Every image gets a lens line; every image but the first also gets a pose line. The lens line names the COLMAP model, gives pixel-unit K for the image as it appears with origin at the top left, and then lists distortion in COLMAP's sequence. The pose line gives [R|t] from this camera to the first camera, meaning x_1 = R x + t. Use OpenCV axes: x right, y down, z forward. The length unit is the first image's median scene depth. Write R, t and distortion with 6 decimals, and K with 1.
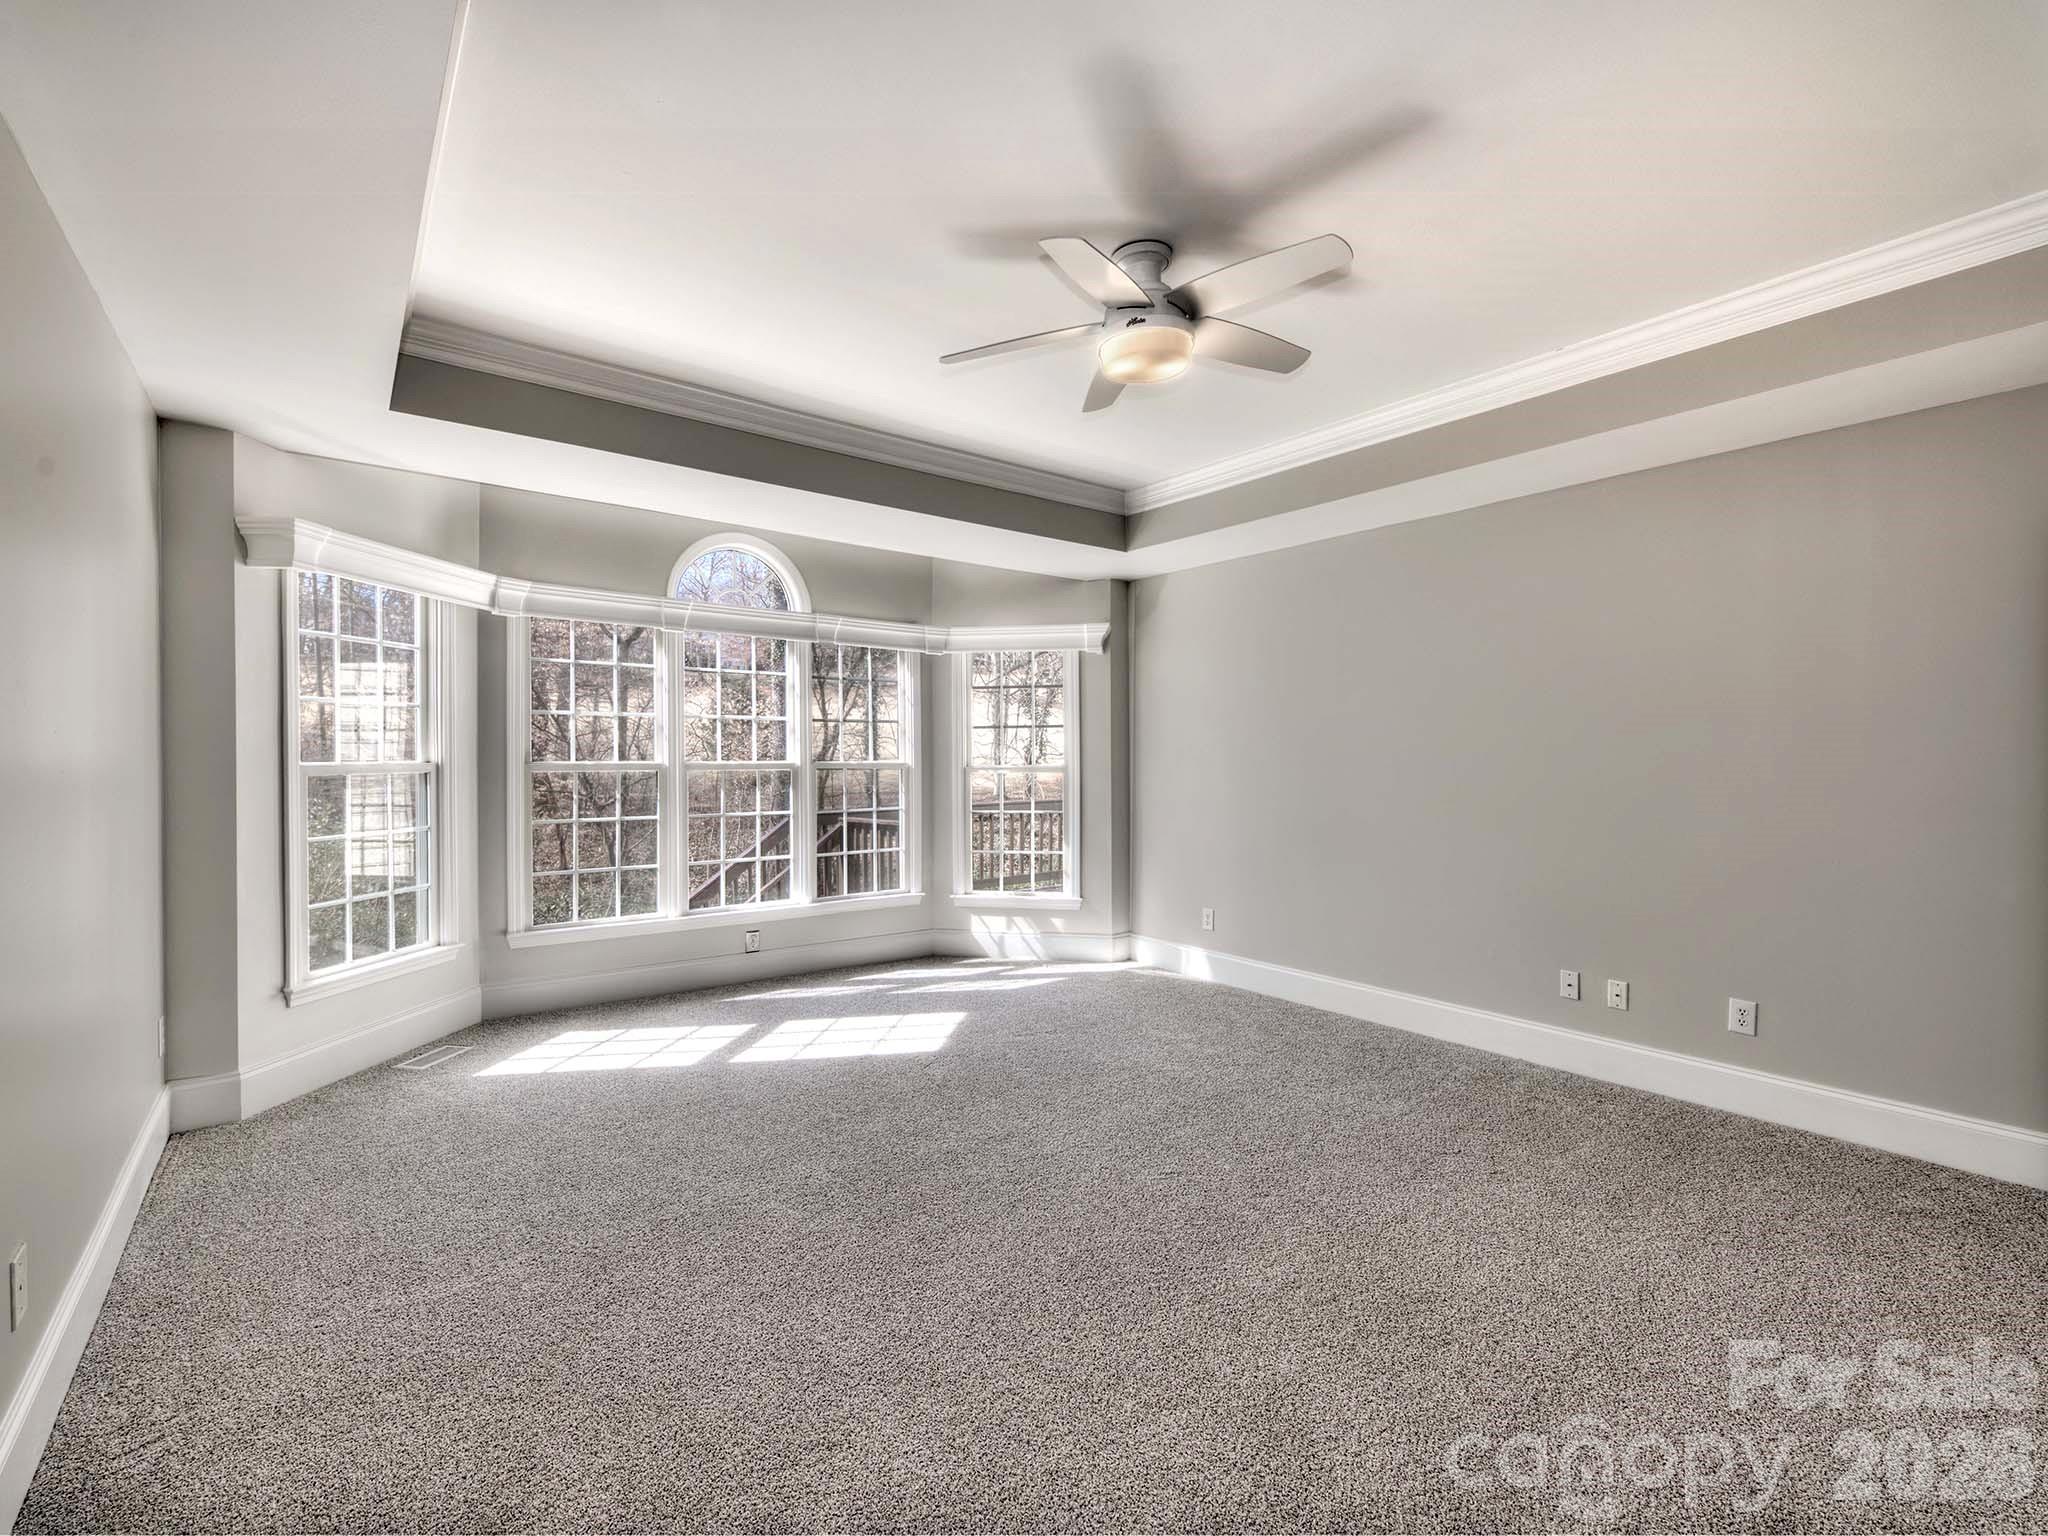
lens RADIAL K [[911.4, 0, 1035.6], [0, 911.4, 758.2], [0, 0, 1]] dist [0.004883, -0.001639]
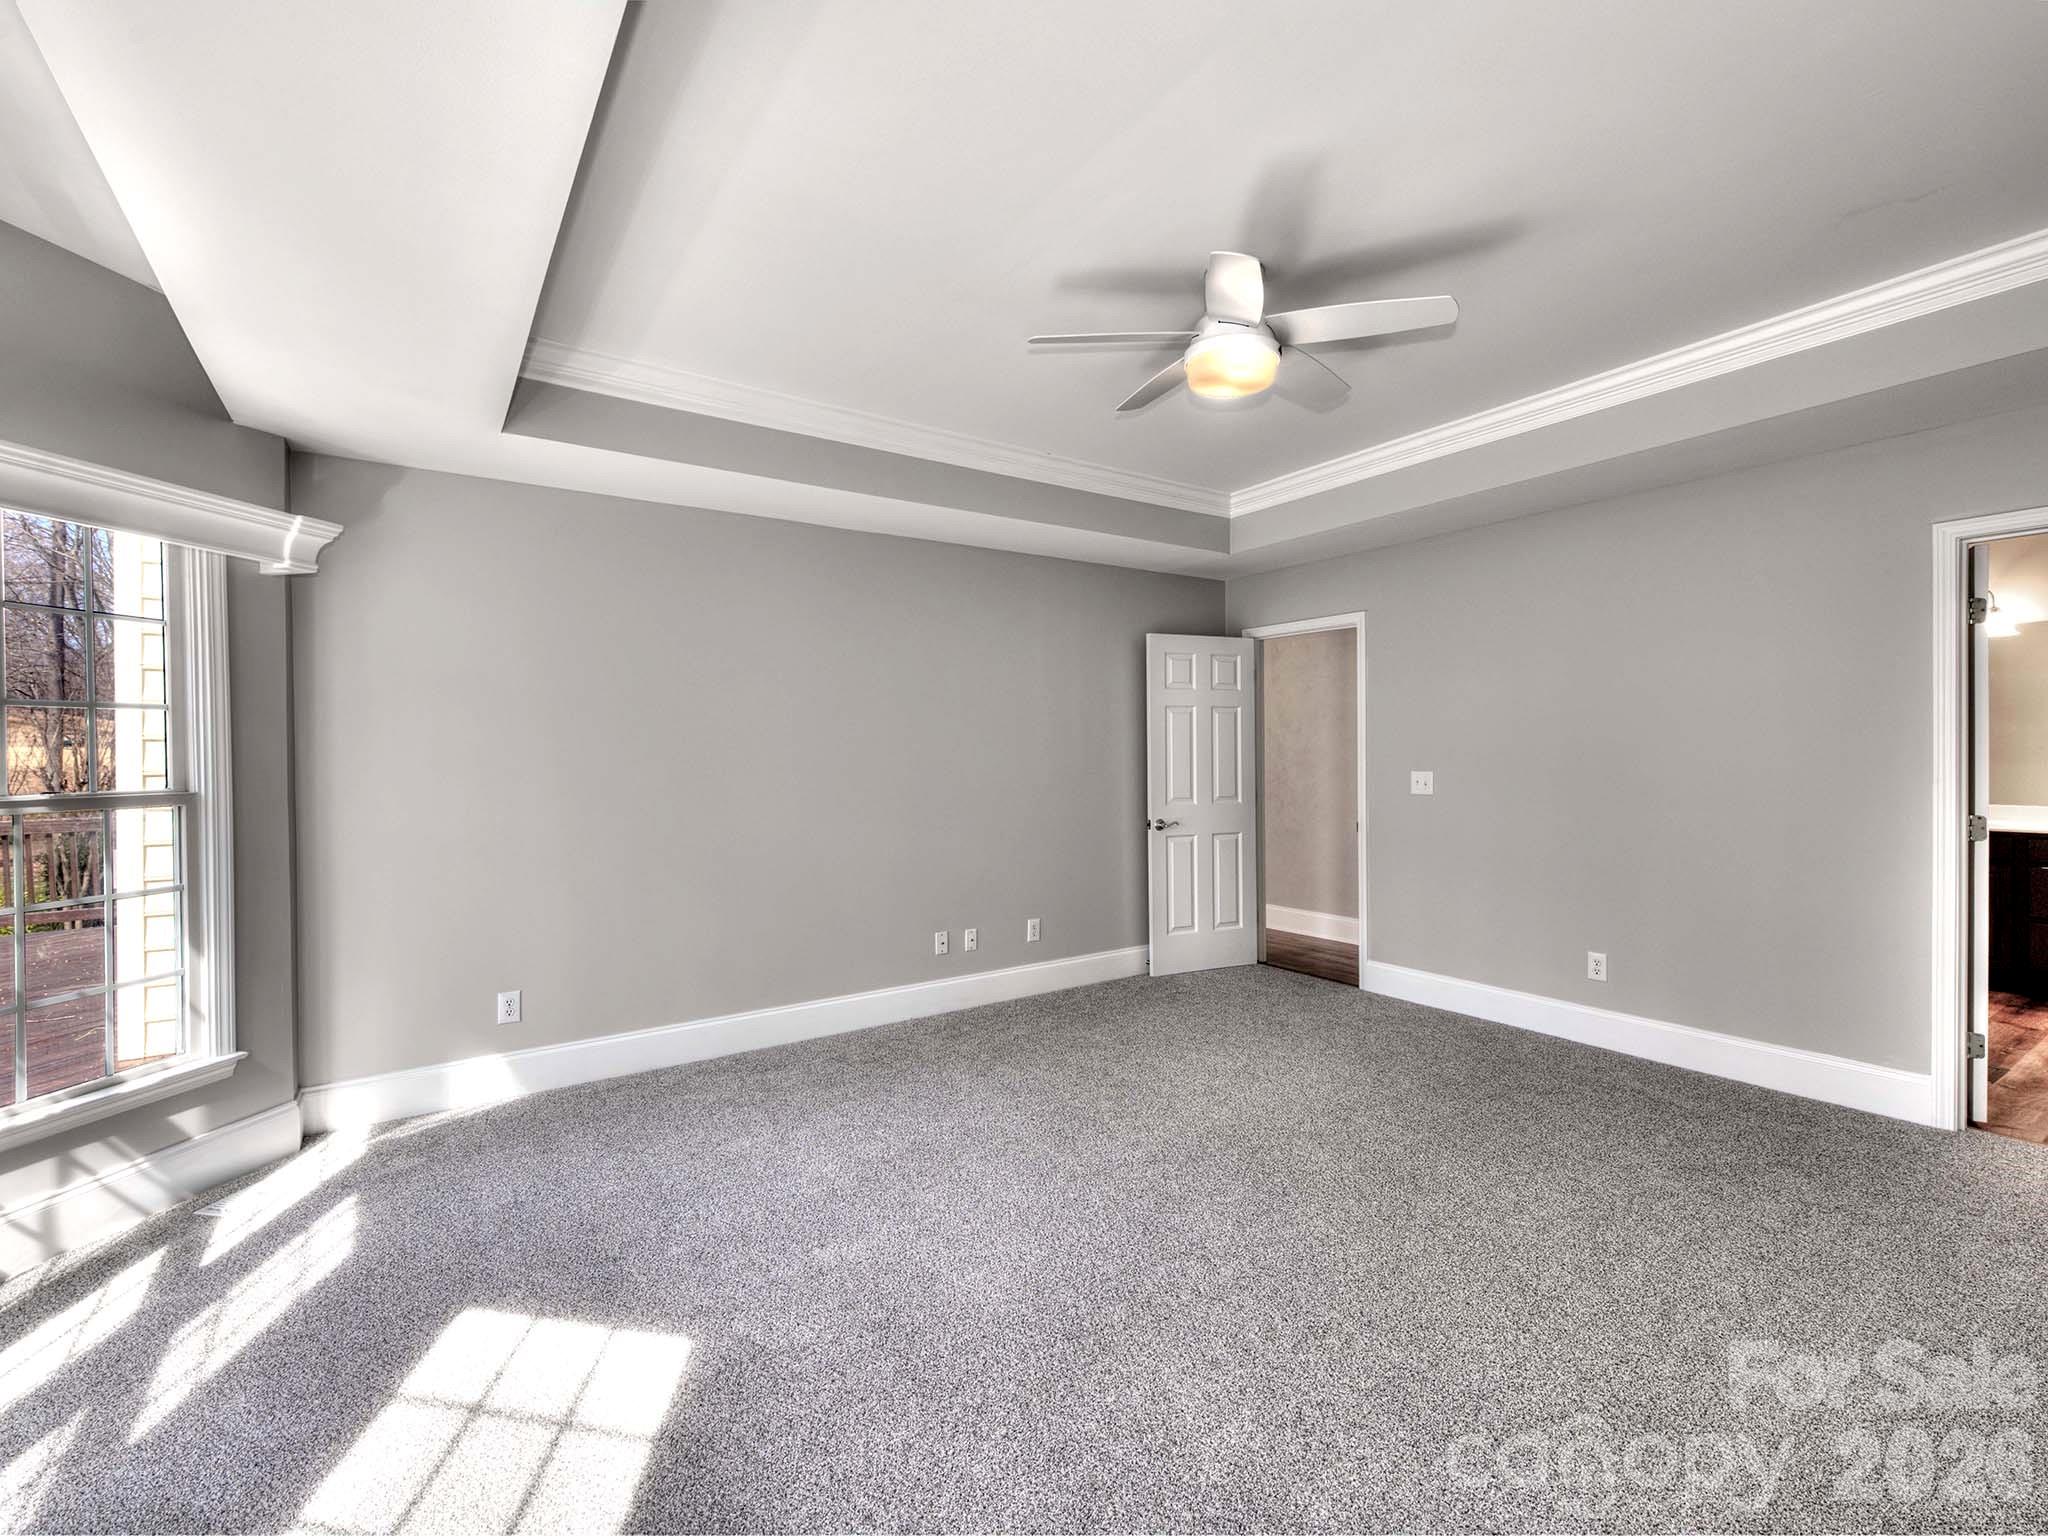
lens RADIAL K [[911.4, 0, 1026.0], [0, 911.4, 766.7], [0, 0, 1]] dist [0.004883, -0.001639]
pose [[0.050756, -0.010349, 0.998657, -0.492237], [0.015104, 0.999840, 0.009594, -0.003786], [-0.998597, 0.014596, 0.050904, 0.611591]]
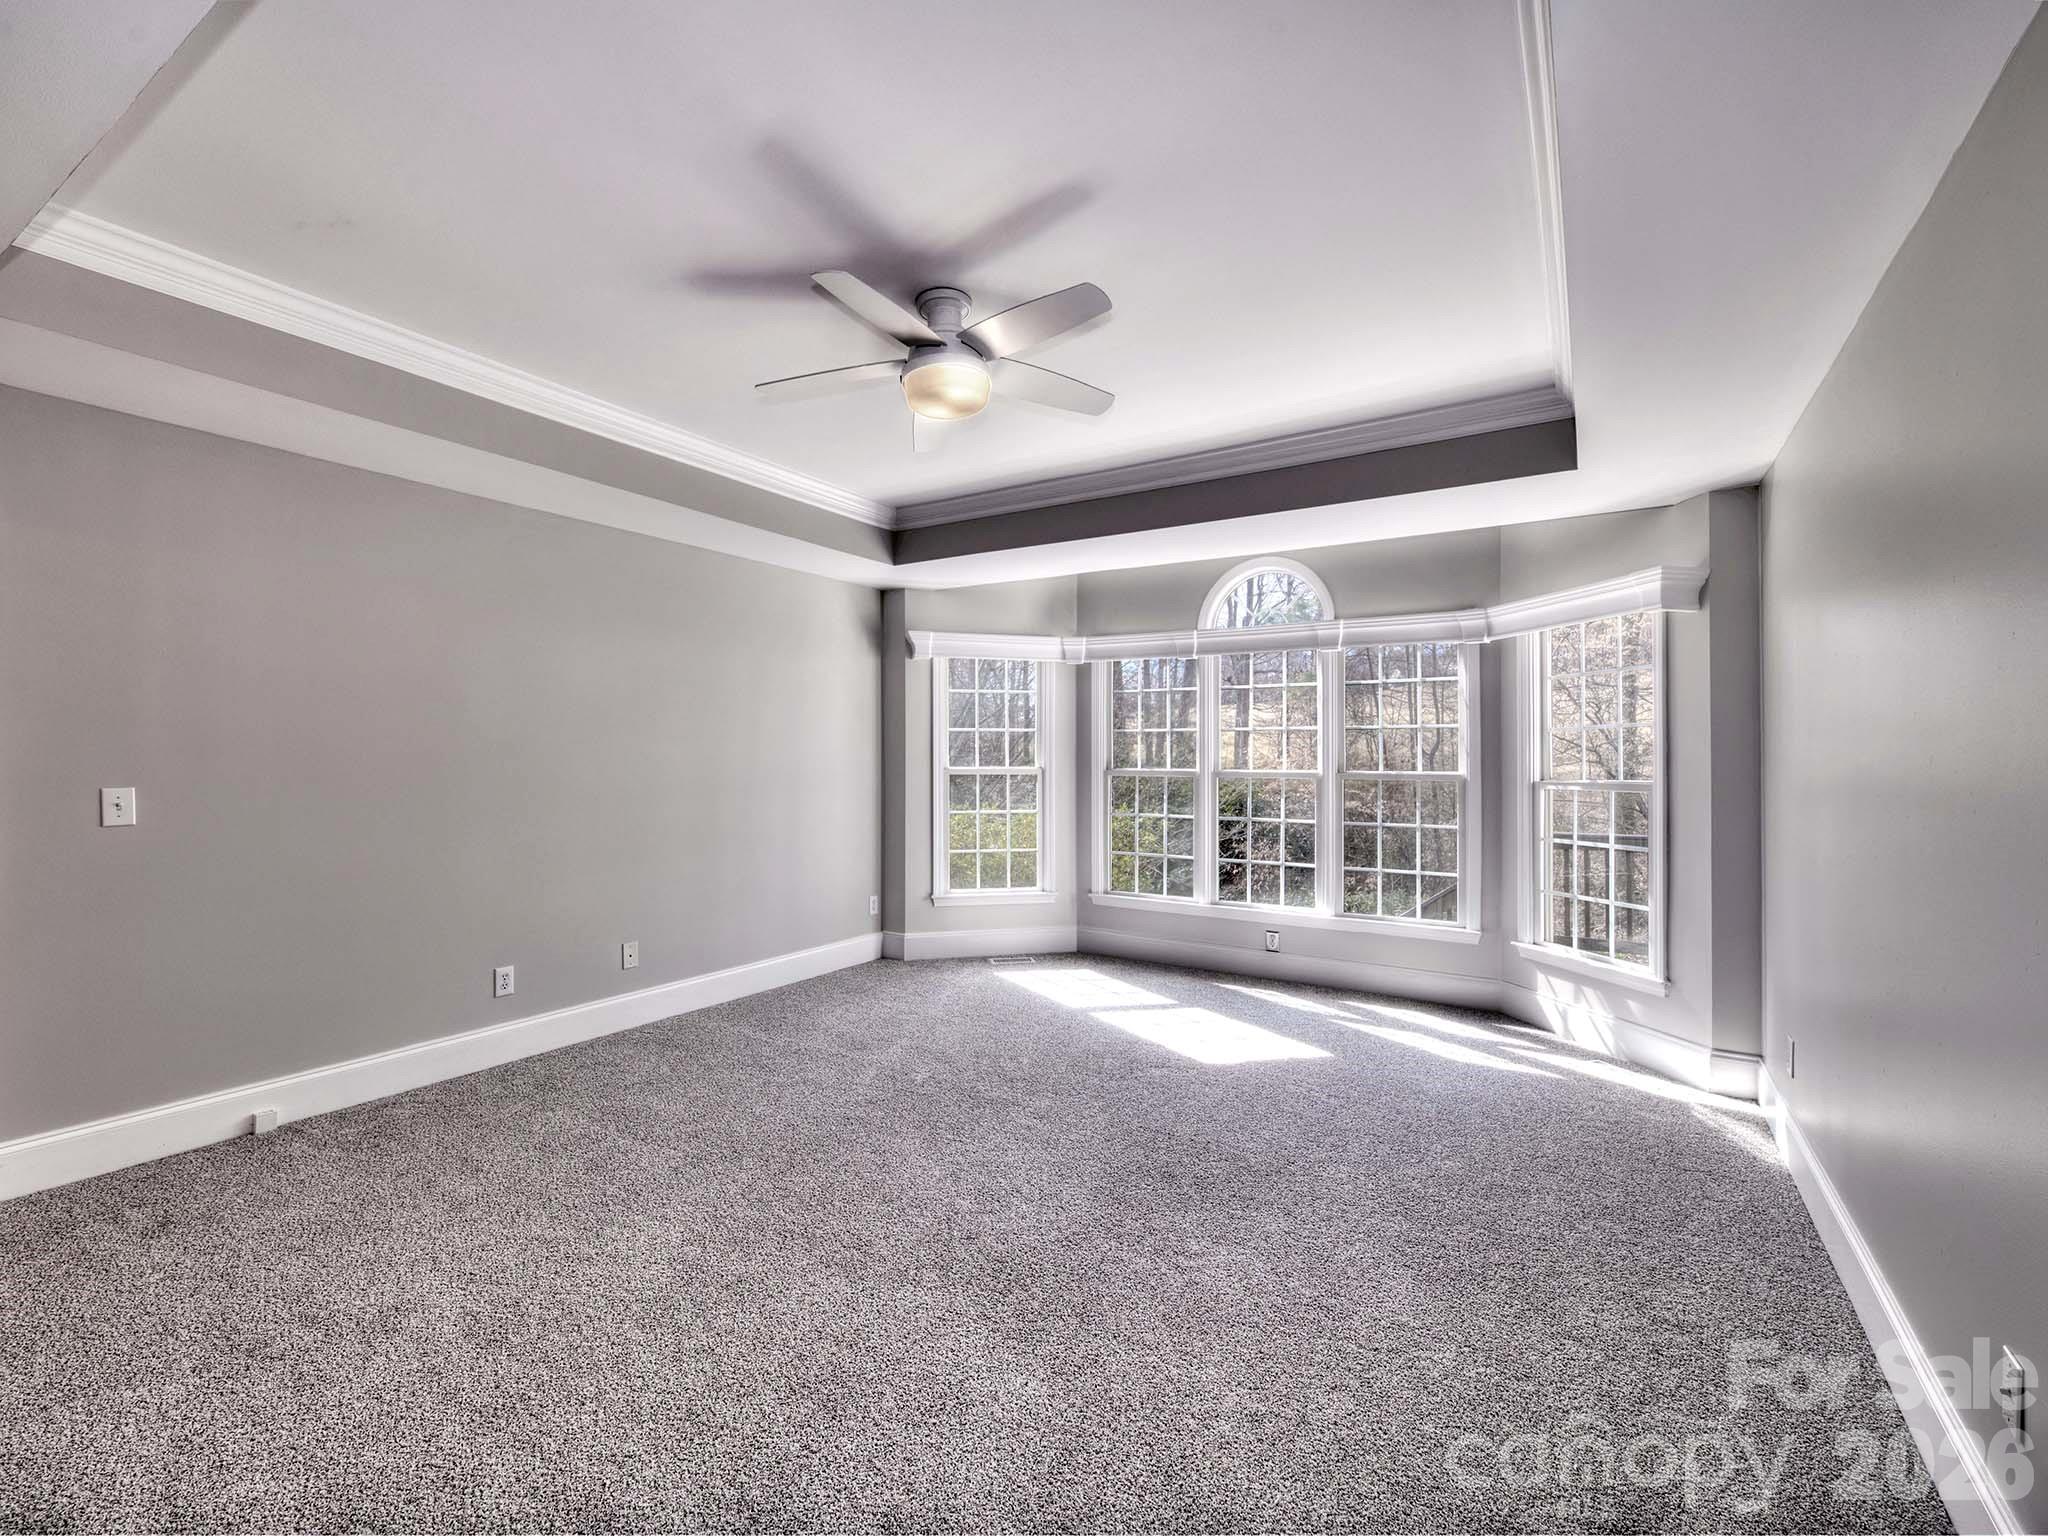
lens RADIAL K [[911.4, 0, 1027.4], [0, 911.4, 766.0], [0, 0, 1]] dist [0.004883, -0.001639]
pose [[0.329554, 0.005235, -0.944122, 0.601493], [-0.004196, 0.999983, 0.004081, -0.005208], [0.944127, 0.002617, 0.329570, 0.384767]]
